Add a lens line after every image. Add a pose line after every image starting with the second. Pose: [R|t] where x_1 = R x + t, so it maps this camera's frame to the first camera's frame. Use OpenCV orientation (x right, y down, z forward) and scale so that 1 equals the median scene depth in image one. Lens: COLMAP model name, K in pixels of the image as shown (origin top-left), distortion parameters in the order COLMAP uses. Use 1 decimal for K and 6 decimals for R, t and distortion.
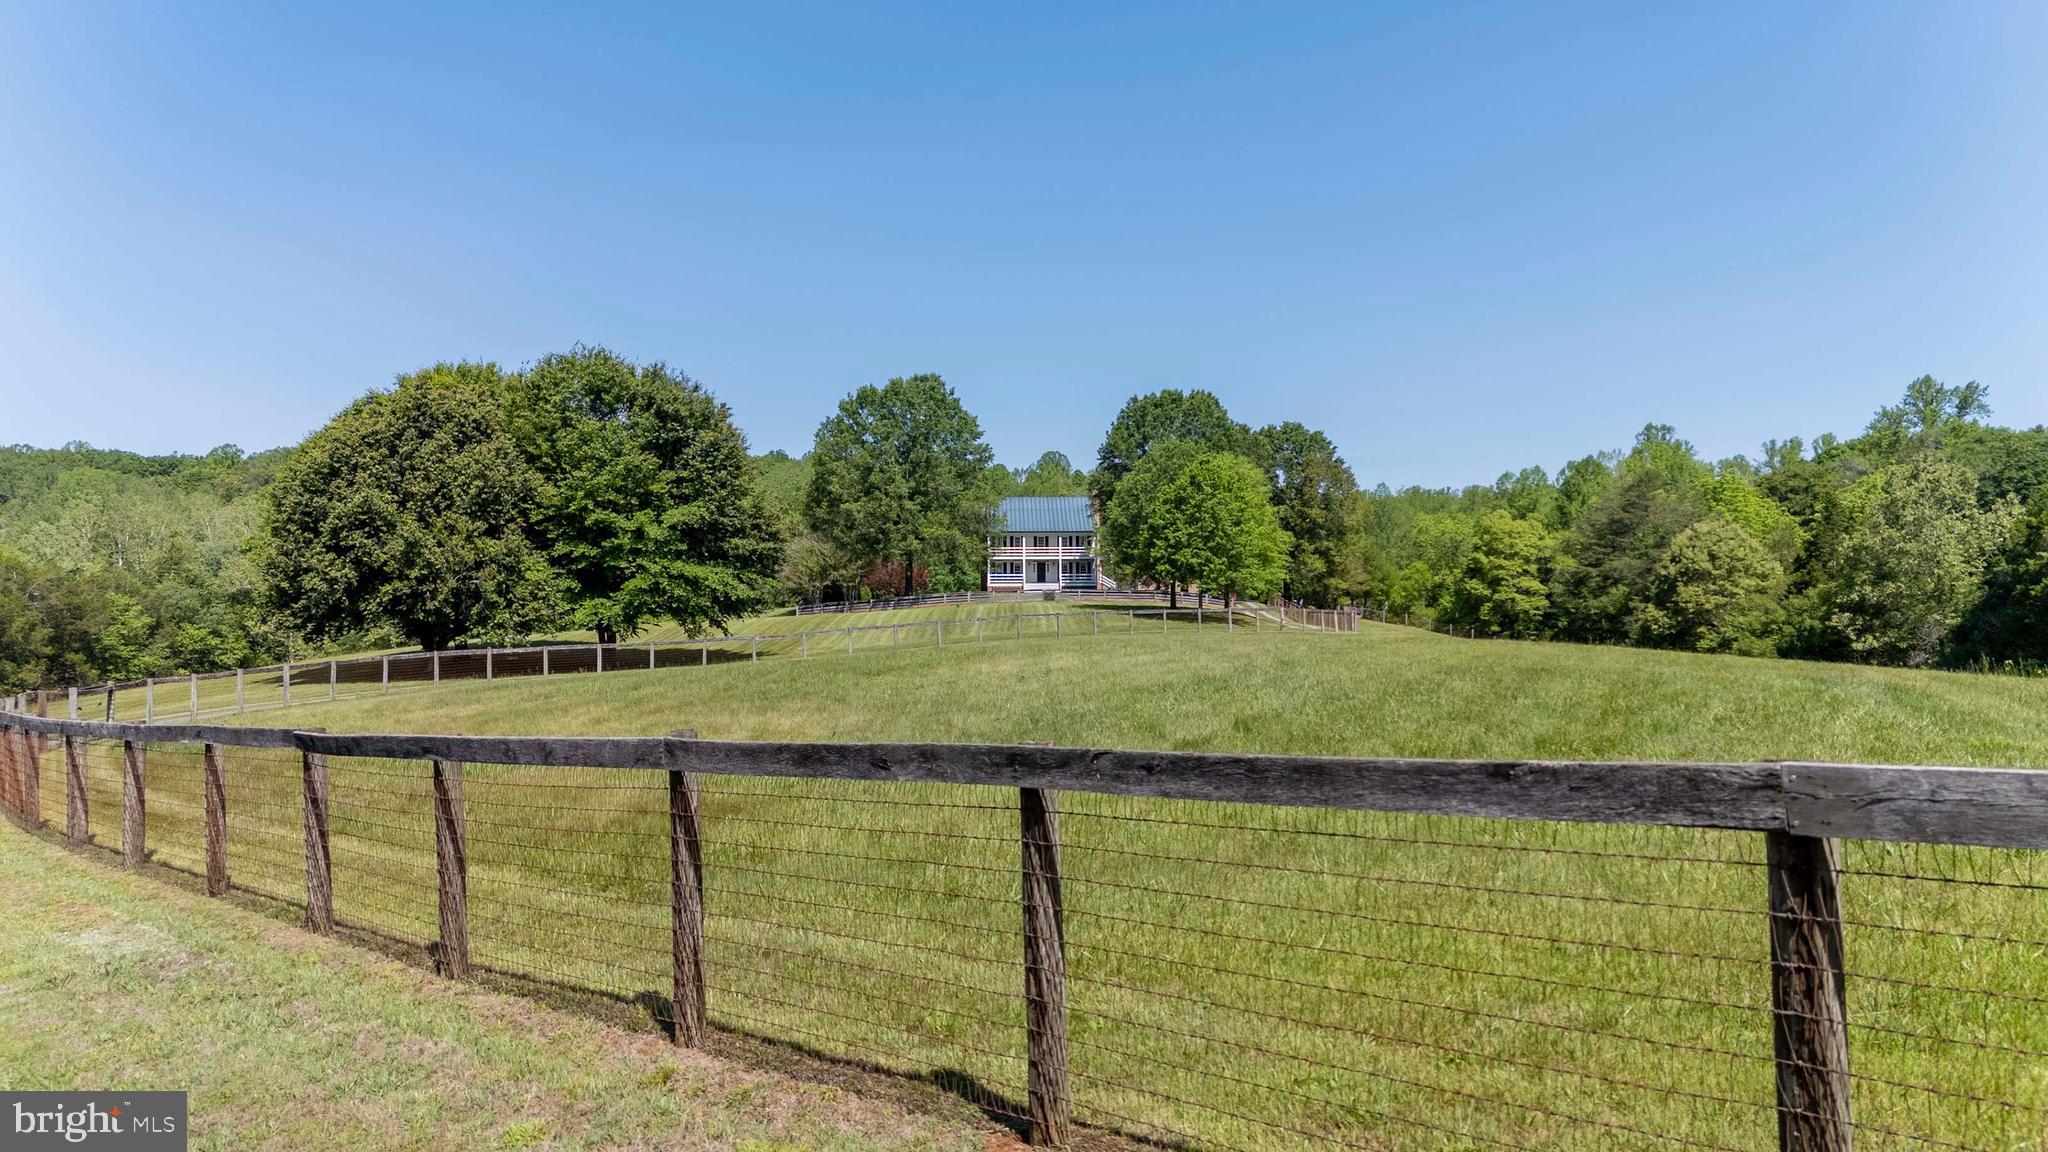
lens RADIAL K [[1502.9, 0, 1021.6], [0, 1502.9, 571.5], [0, 0, 1]] dist [0.132953, -0.092609]
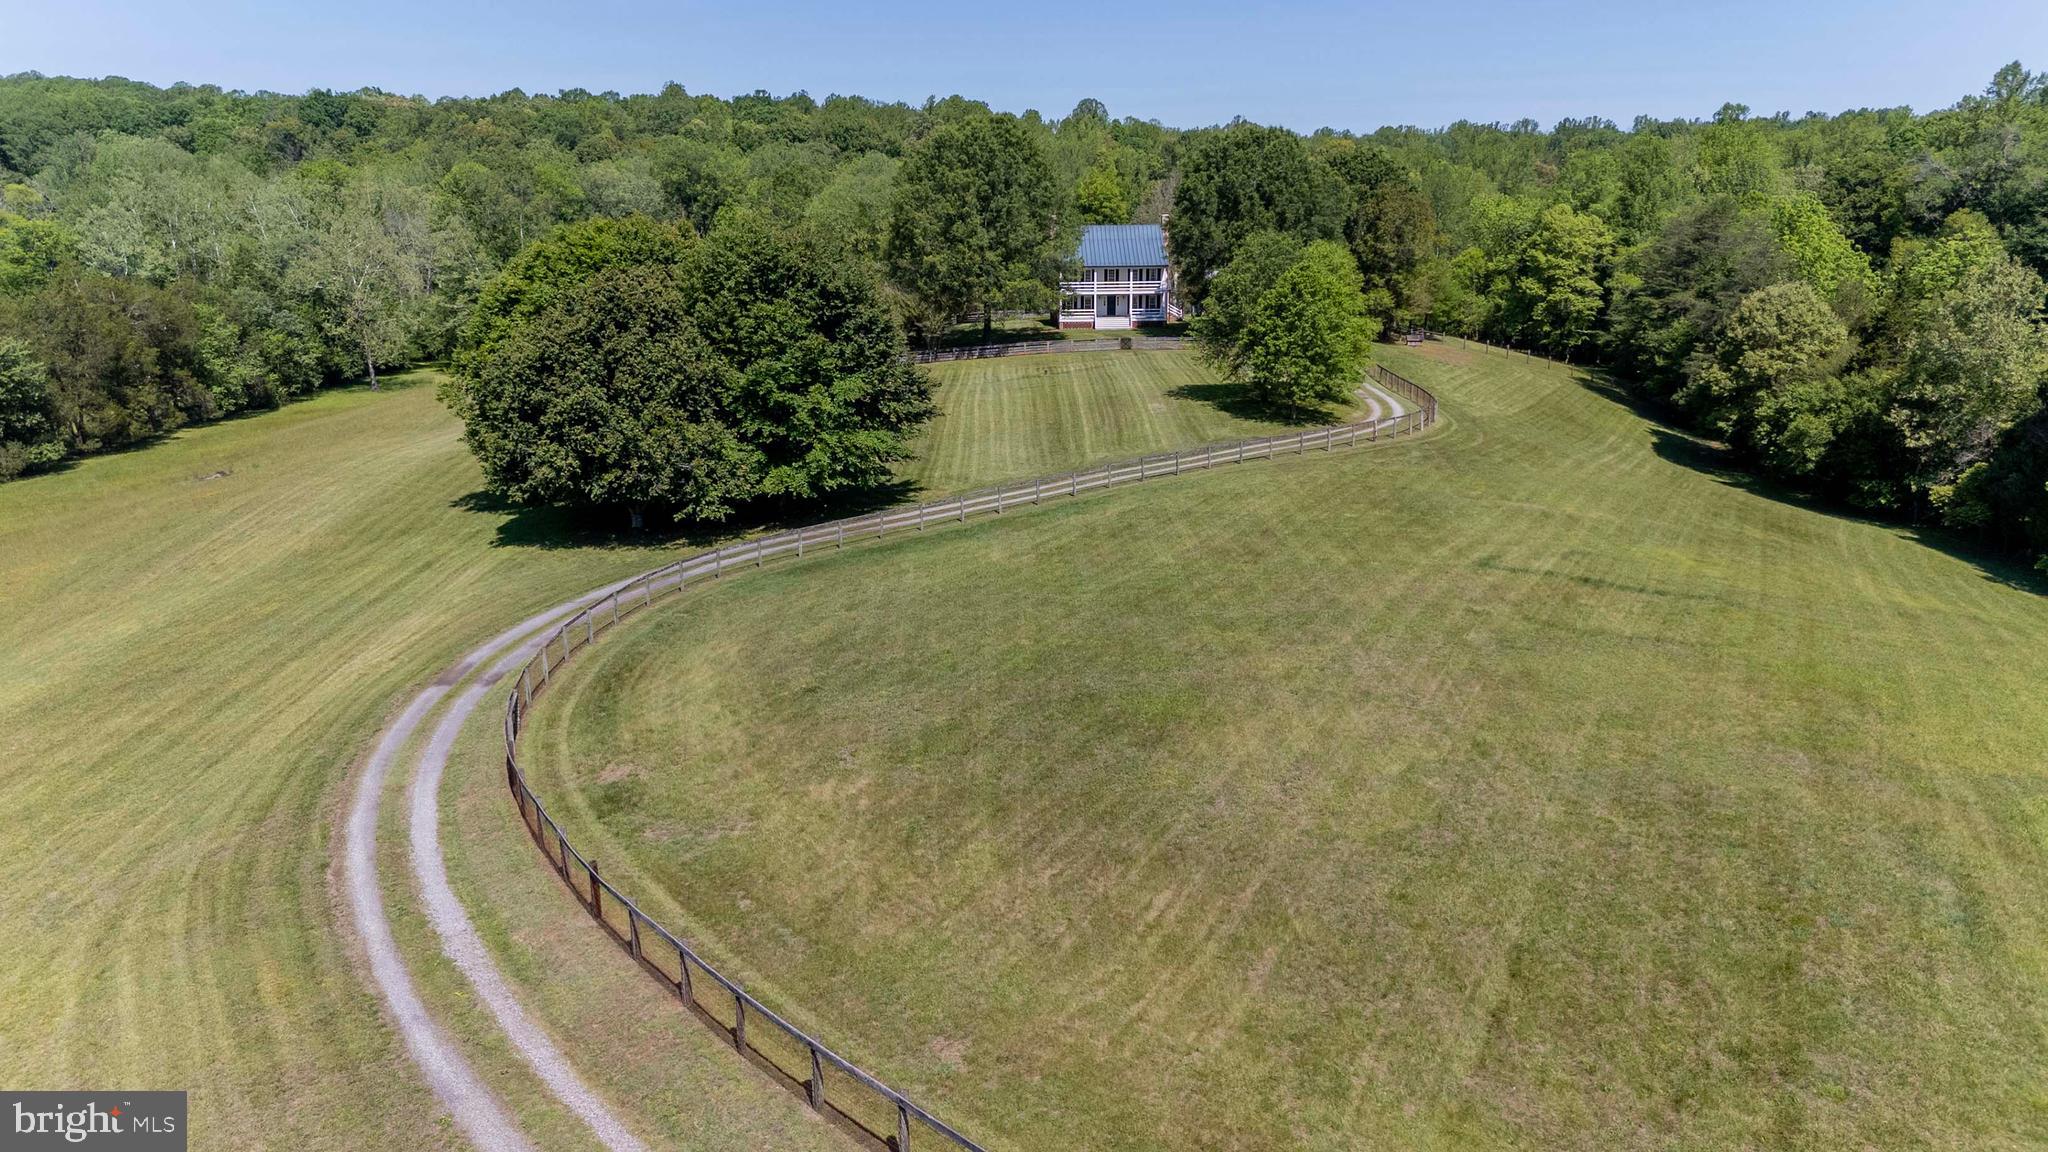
lens RADIAL K [[1509.4, 0, 1024.0], [0, 1509.4, 576.0], [0, 0, 1]] dist [0.126499, -0.088336]
pose [[0.999976, -0.002641, -0.006397, -0.046299], [0.004158, 0.968165, 0.250277, -0.091559], [0.005533, -0.250297, 0.968153, -0.048522]]
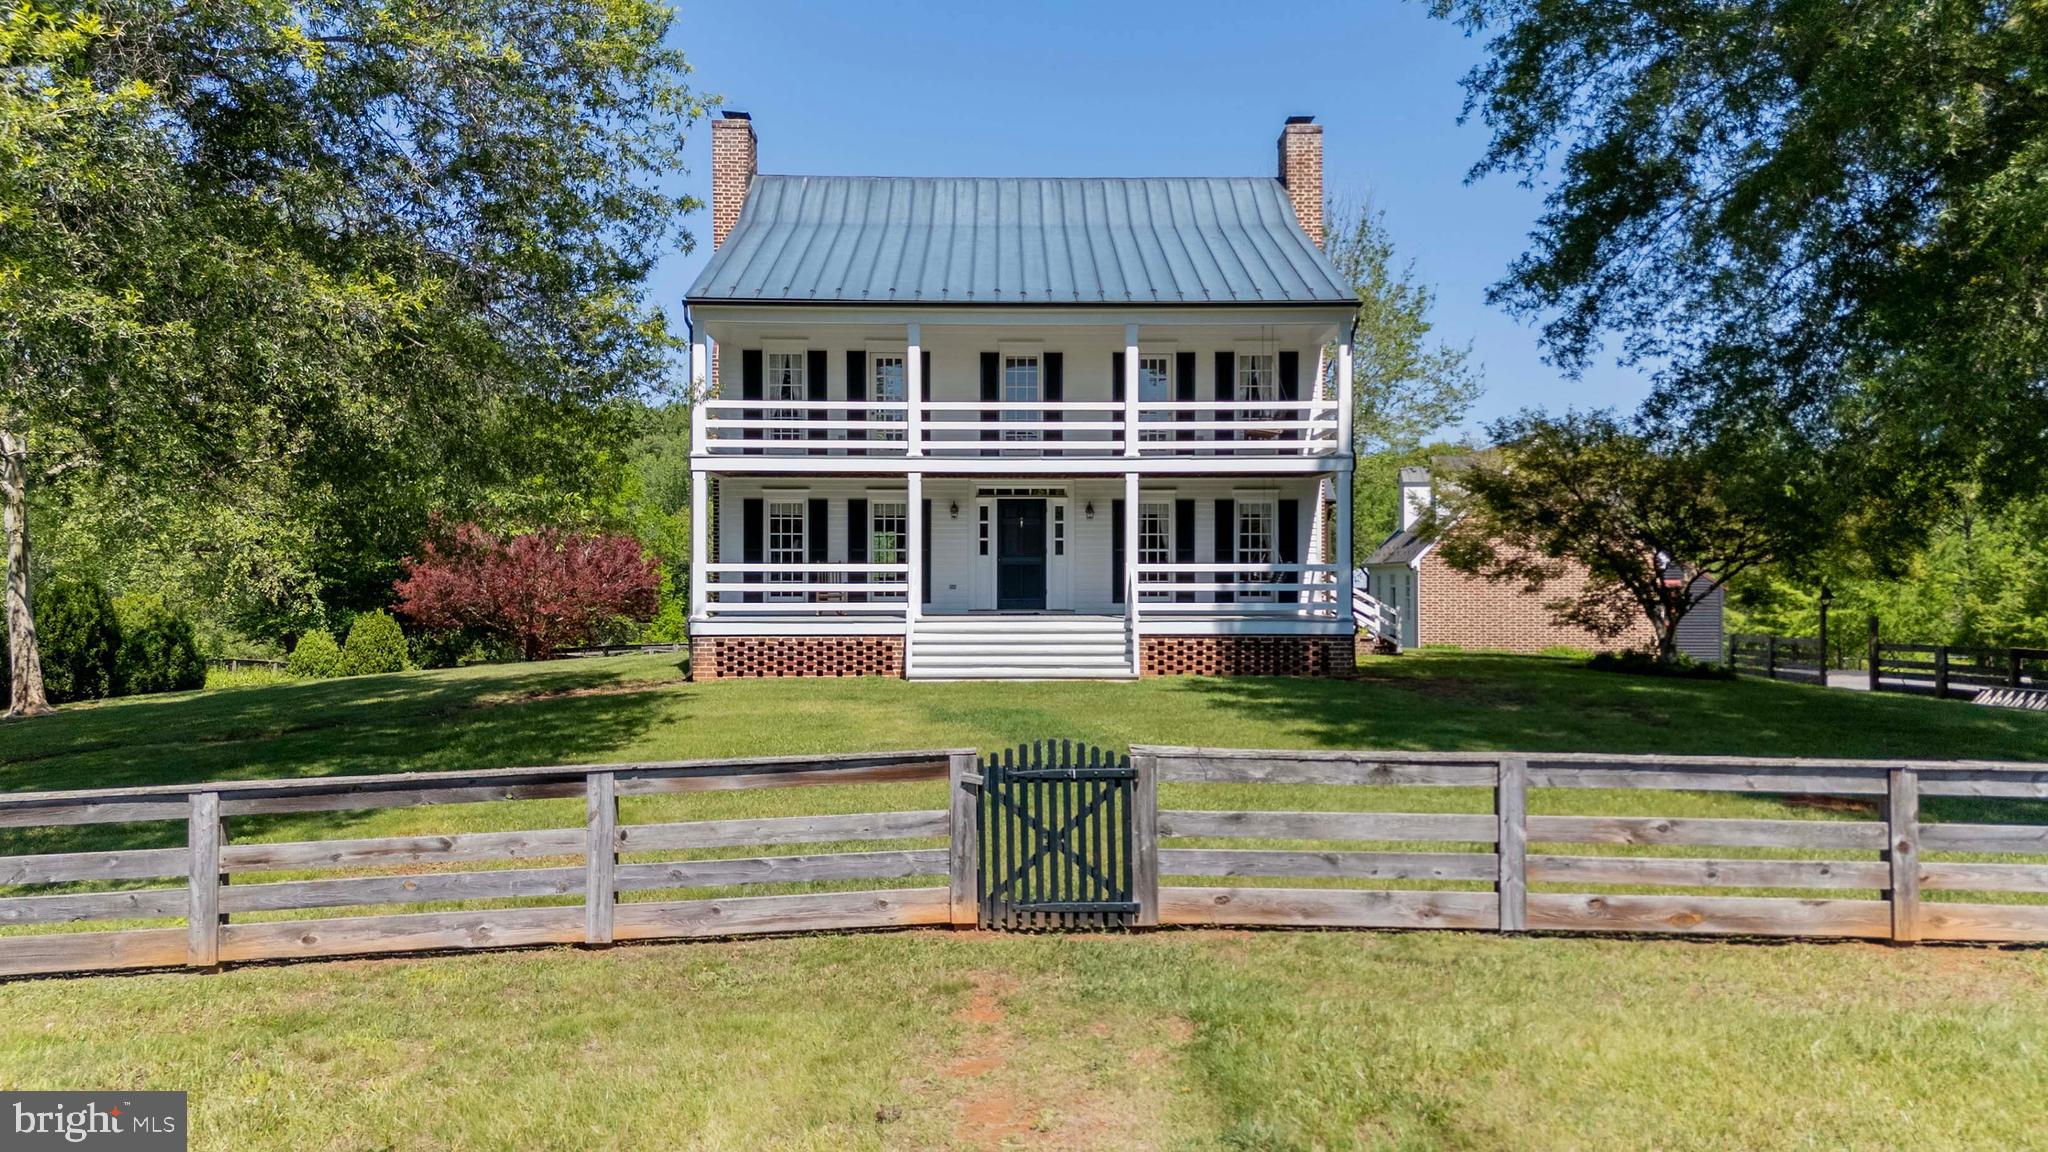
lens RADIAL K [[1489.4, 0, 1032.5], [0, 1489.4, 593.7], [0, 0, 1]] dist [0.095024, -0.004023]
pose [[0.999983, -0.001352, -0.005683, 0.017706], [0.001408, 0.999951, 0.009810, 0.004119], [0.005669, -0.009818, 0.999936, 0.945782]]
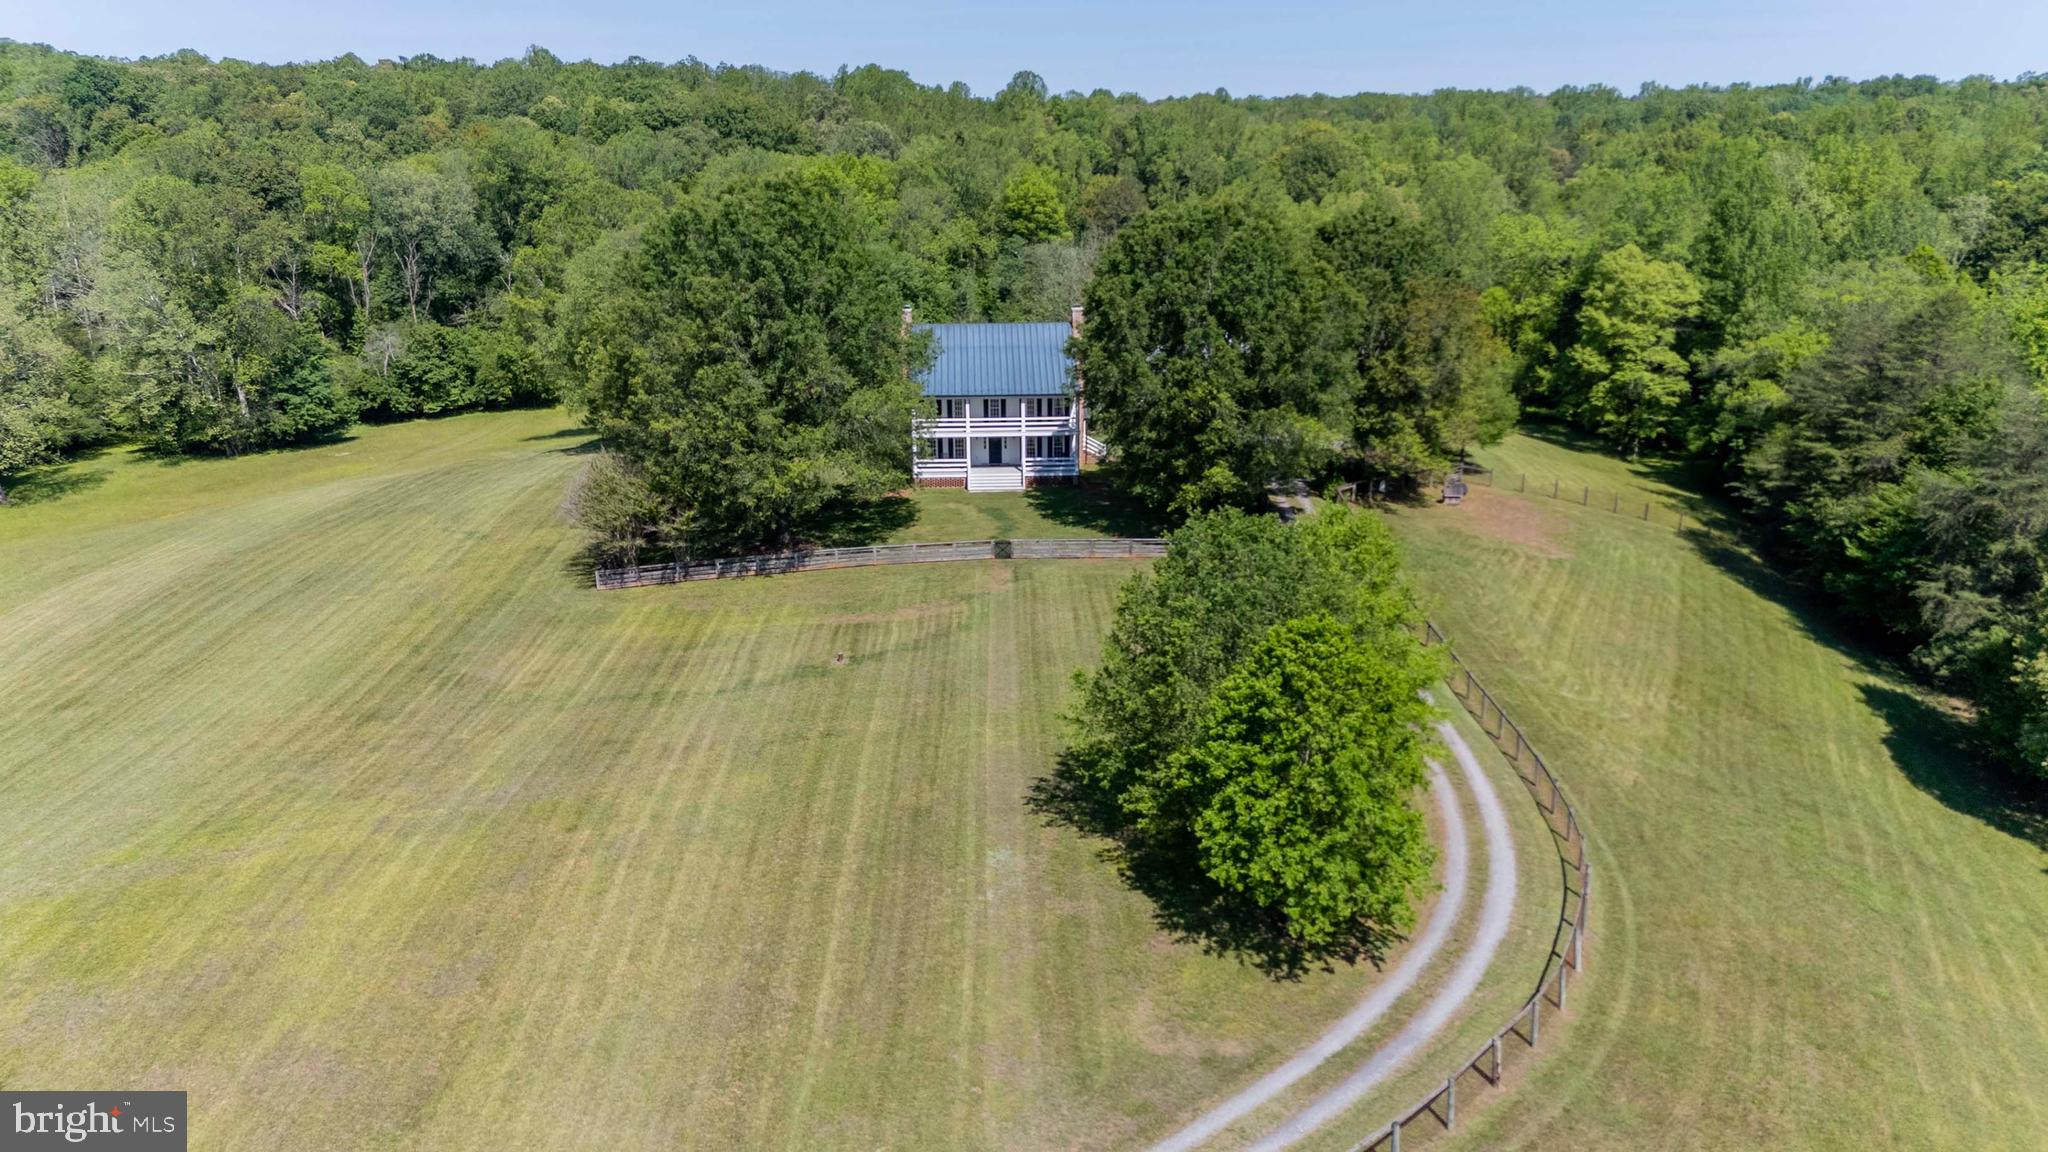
lens RADIAL K [[1502.9, 0, 1021.6], [0, 1502.9, 571.5], [0, 0, 1]] dist [0.132953, -0.092609]
pose [[0.999876, -0.009167, 0.012833, 0.018093], [0.005219, 0.960206, 0.279242, -0.153619], [-0.014882, -0.279141, 0.960135, 0.395905]]
